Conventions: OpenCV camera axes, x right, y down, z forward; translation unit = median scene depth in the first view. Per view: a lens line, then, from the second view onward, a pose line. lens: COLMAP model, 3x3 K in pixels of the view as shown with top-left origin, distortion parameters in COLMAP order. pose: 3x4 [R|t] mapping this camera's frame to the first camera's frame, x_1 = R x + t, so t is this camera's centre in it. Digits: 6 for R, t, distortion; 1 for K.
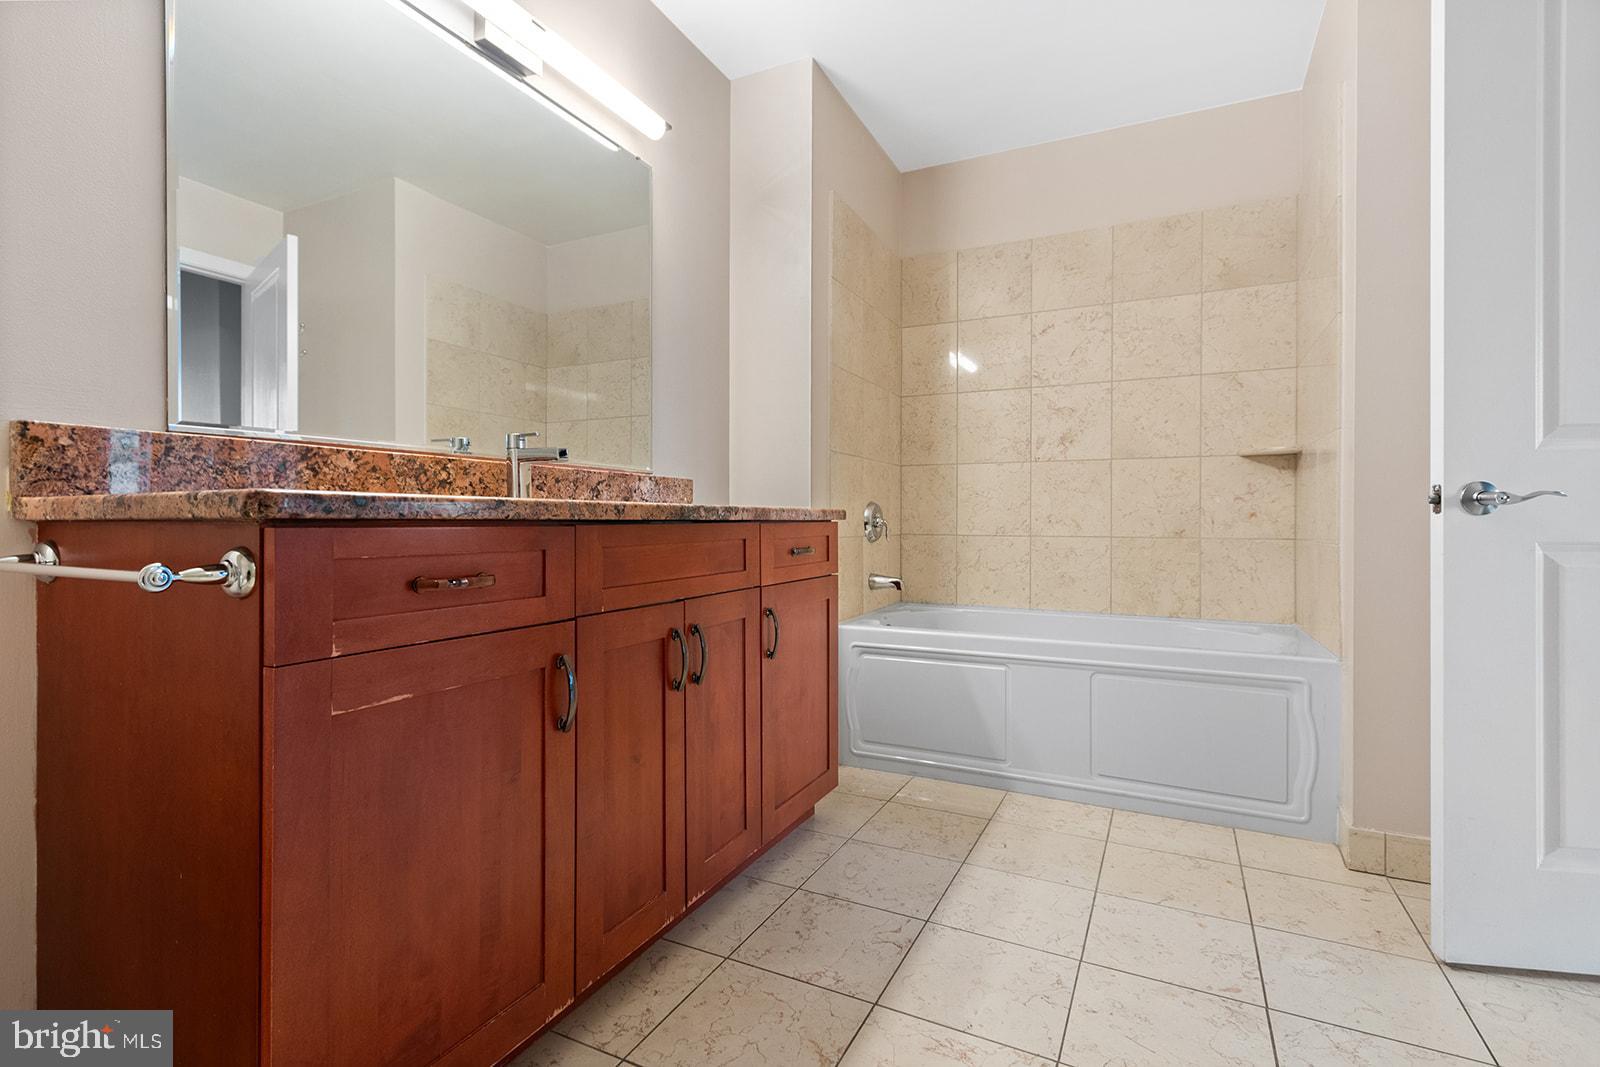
lens RADIAL K [[741.3, 0, 796.7], [0, 741.3, 518.2], [0, 0, 1]] dist [-0.001837, -0.000187]
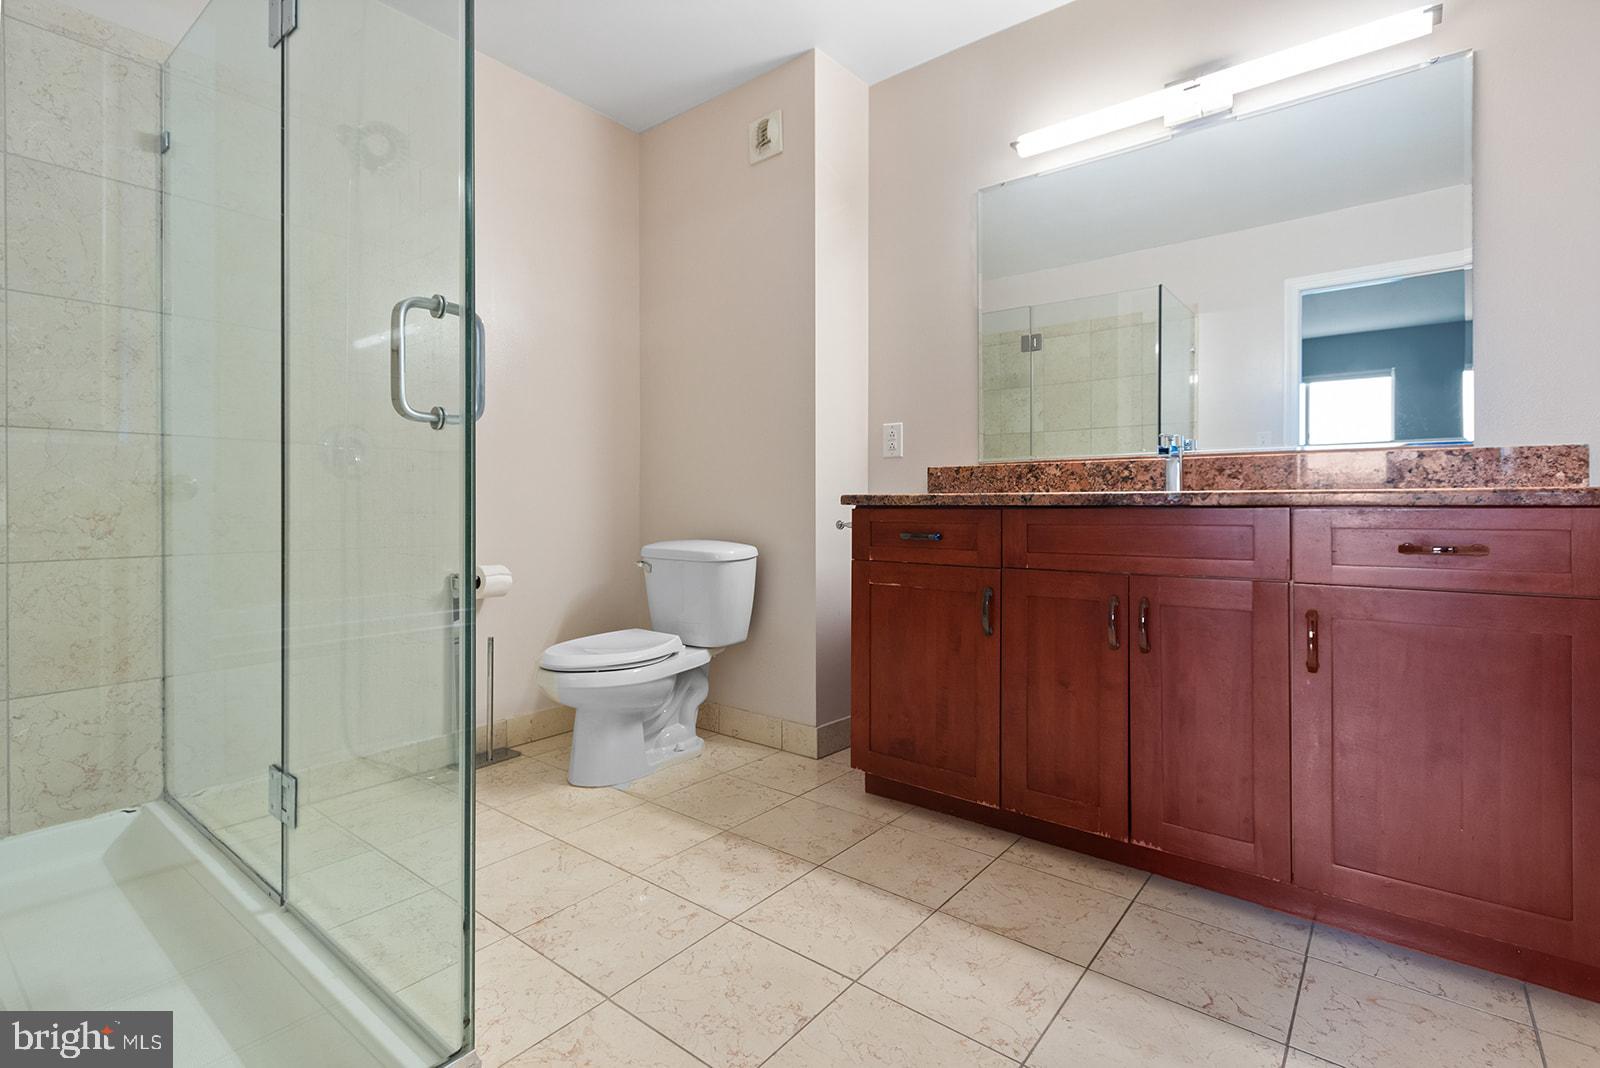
lens RADIAL K [[749.4, 0, 792.0], [0, 749.4, 505.0], [0, 0, 1]] dist [0.003092, 0.000216]
pose [[-0.204214, -0.001538, -0.978925, 1.268494], [0.003137, 0.999993, -0.002226, 0.003203], [0.978921, -0.003525, -0.204207, 0.836200]]
